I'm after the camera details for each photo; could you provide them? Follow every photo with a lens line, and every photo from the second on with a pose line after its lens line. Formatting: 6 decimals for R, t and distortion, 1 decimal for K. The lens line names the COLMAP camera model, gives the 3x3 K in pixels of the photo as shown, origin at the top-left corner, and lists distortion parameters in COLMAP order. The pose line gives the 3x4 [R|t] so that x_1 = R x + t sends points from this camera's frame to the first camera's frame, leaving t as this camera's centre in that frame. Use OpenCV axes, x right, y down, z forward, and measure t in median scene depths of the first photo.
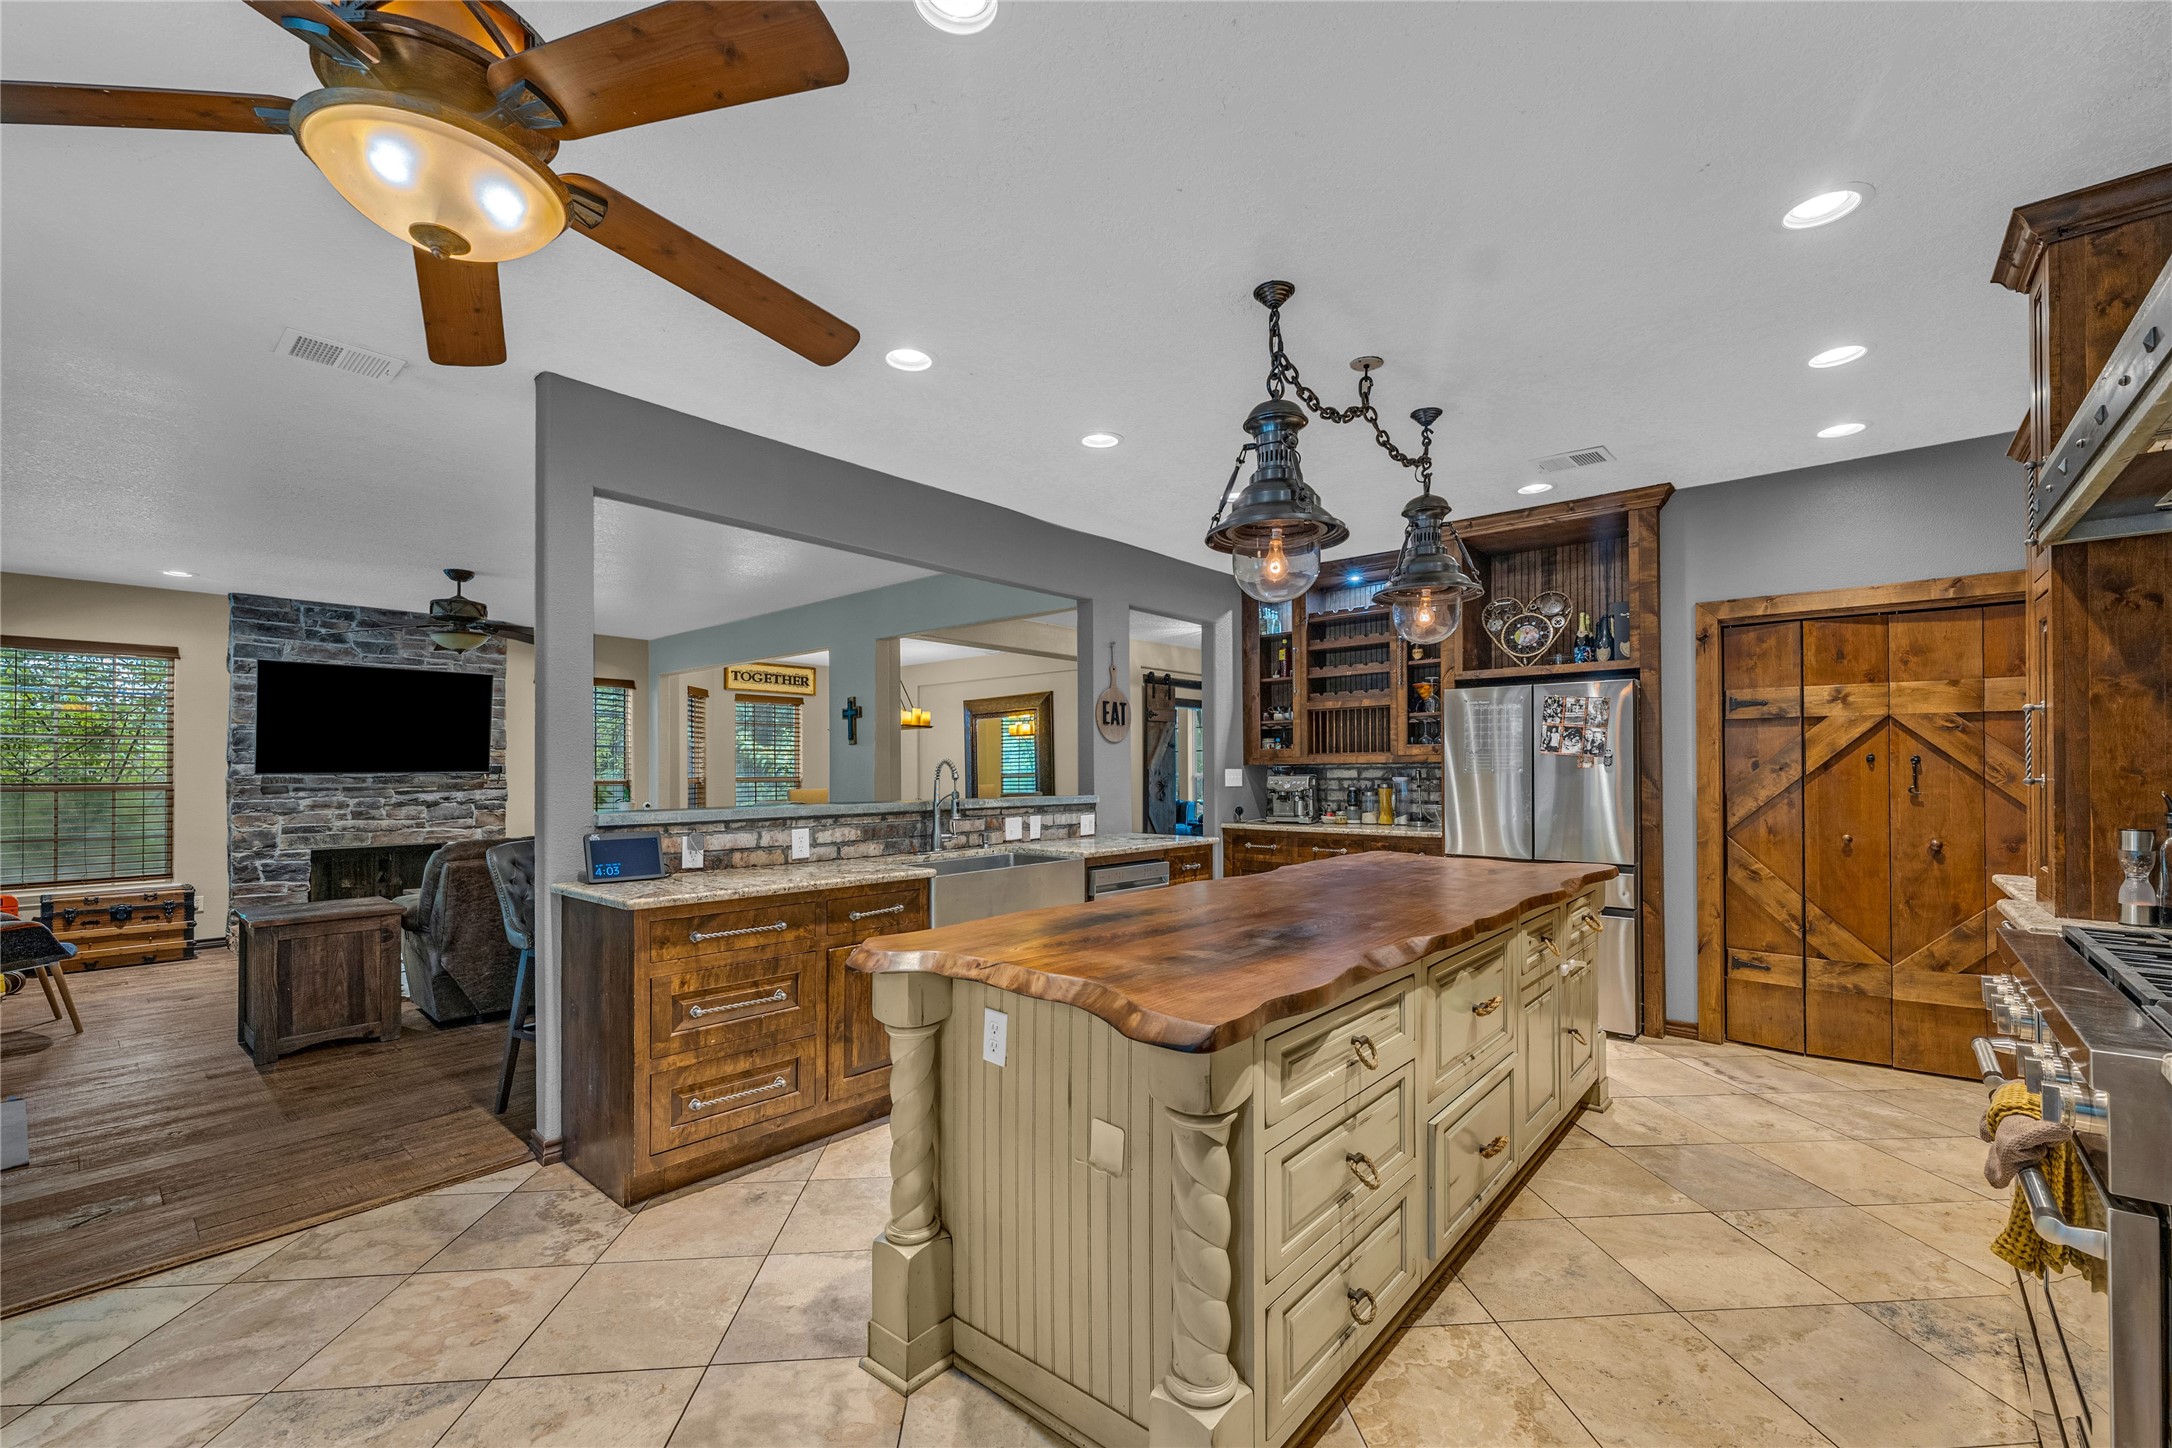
lens RADIAL K [[897.7, 0, 1094.0], [0, 897.7, 763.0], [0, 0, 1]] dist [-0.002032, -0.000169]
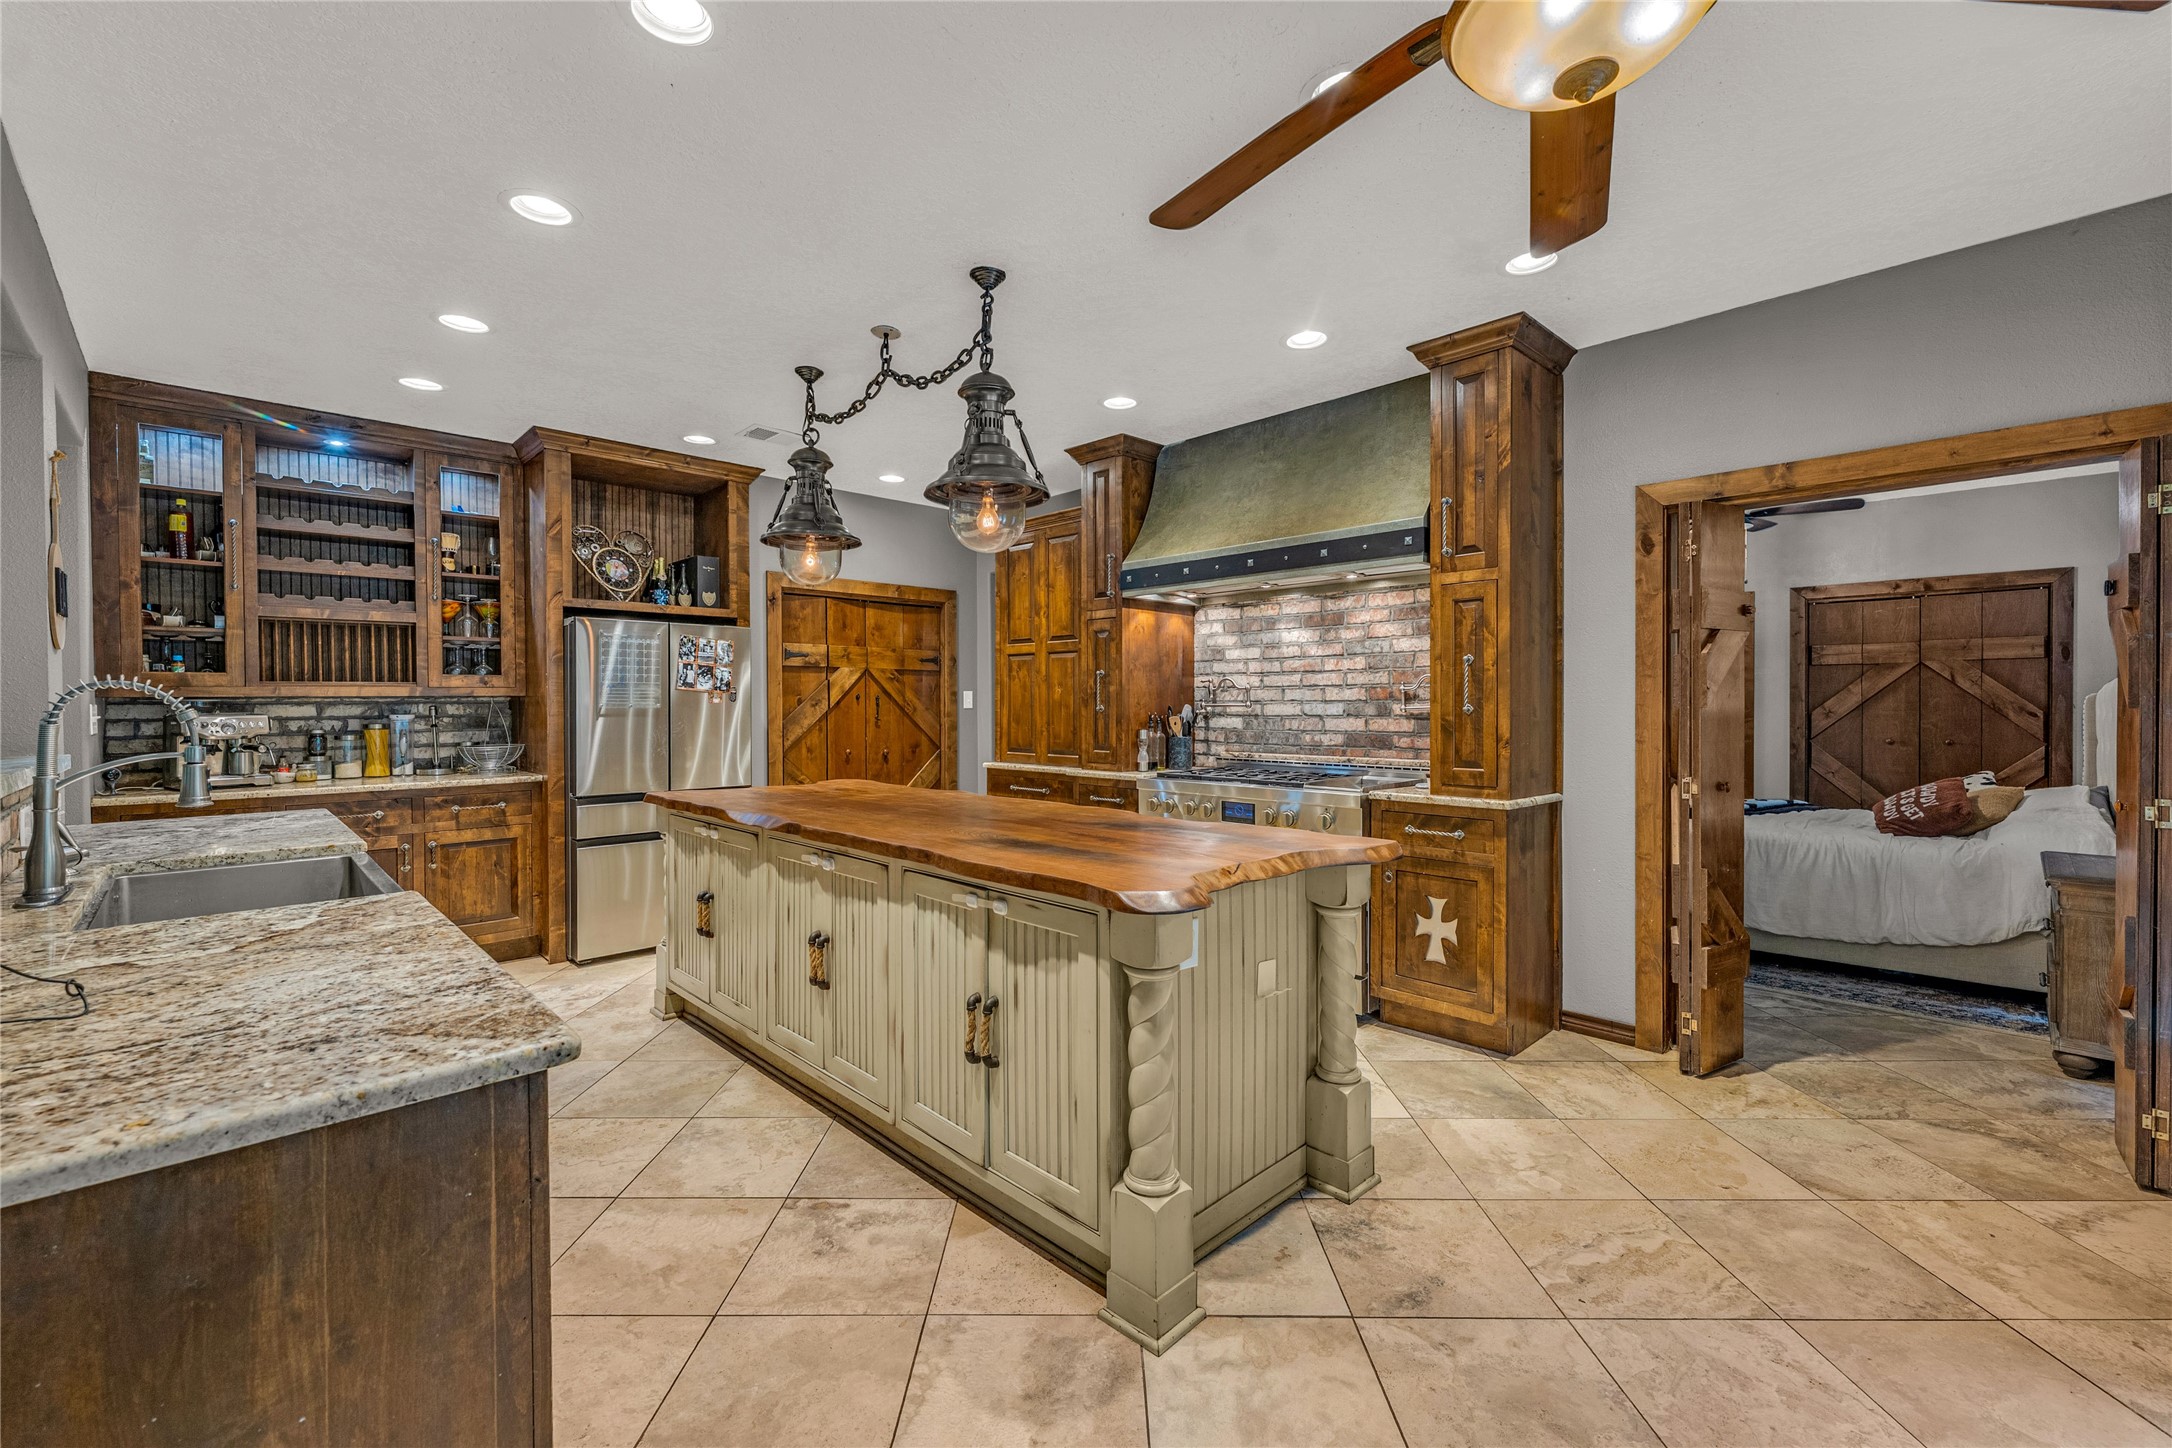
lens RADIAL K [[897.7, 0, 1083.4], [0, 897.7, 717.3], [0, 0, 1]] dist [-0.002032, -0.000169]
pose [[0.082438, -0.011692, 0.996528, -0.529618], [-0.004243, 0.999918, 0.012083, 0.007779], [-0.996587, -0.005225, 0.082381, 0.457862]]
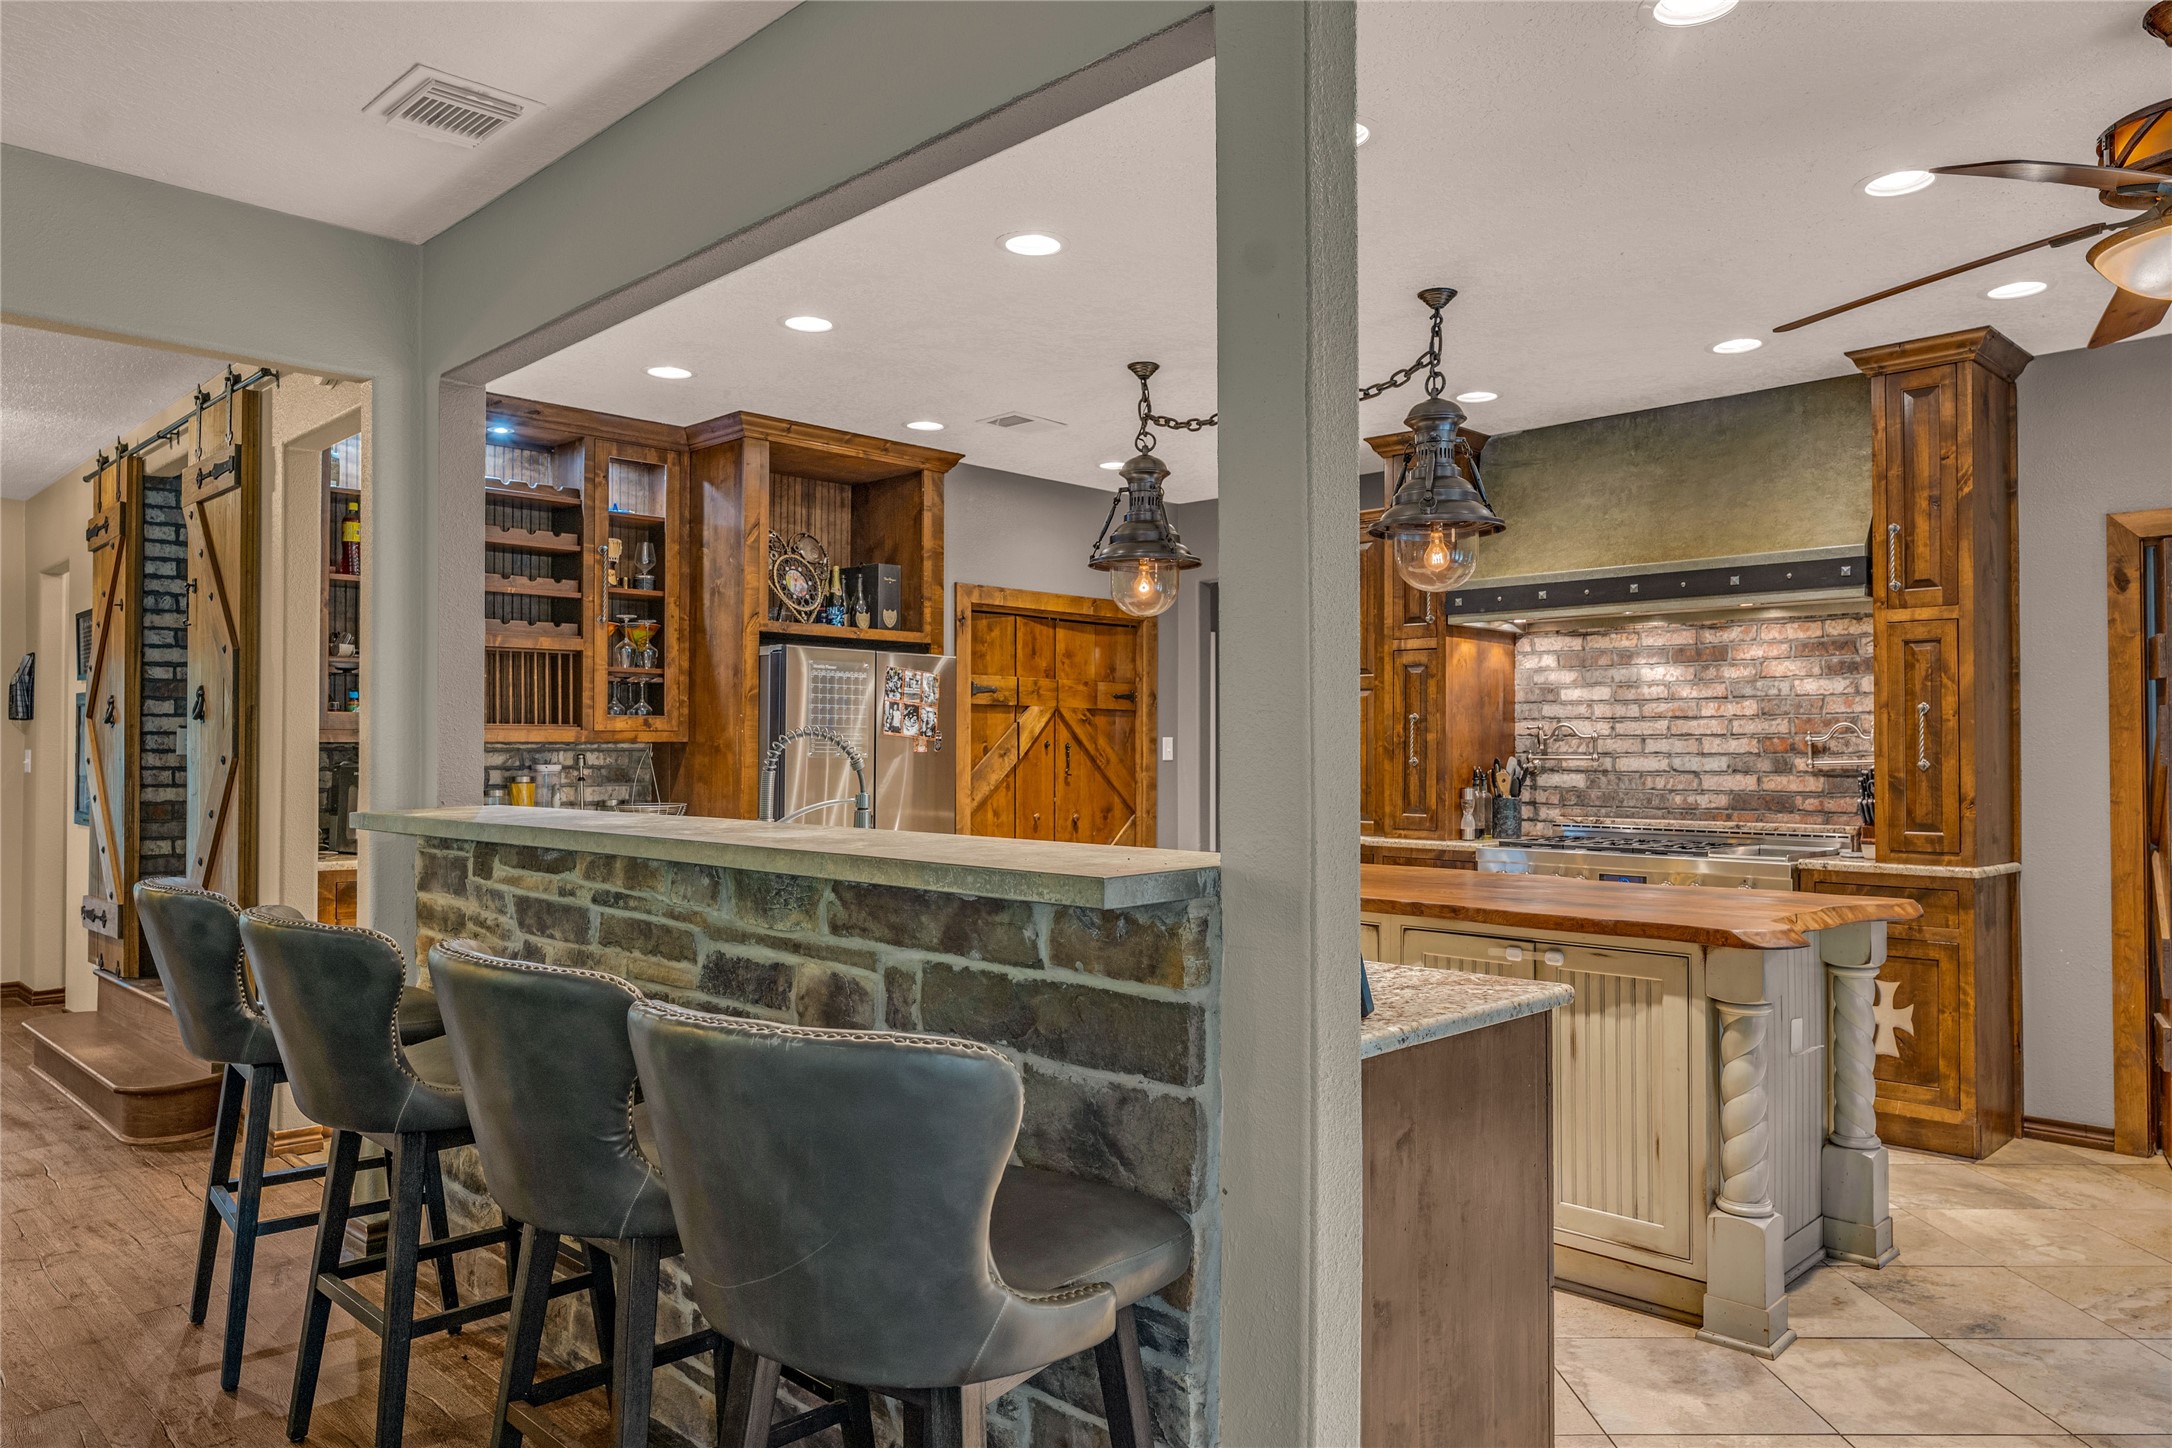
lens RADIAL K [[1443.6, 0, 1087.9], [0, 1443.6, 734.0], [0, 0, 1]] dist [-0.006670, 0.002939]
pose [[0.064534, 0.016807, 0.997774, -0.862701], [-0.009410, 0.999824, -0.016232, 0.009165], [-0.997871, -0.008342, 0.064681, 0.752546]]
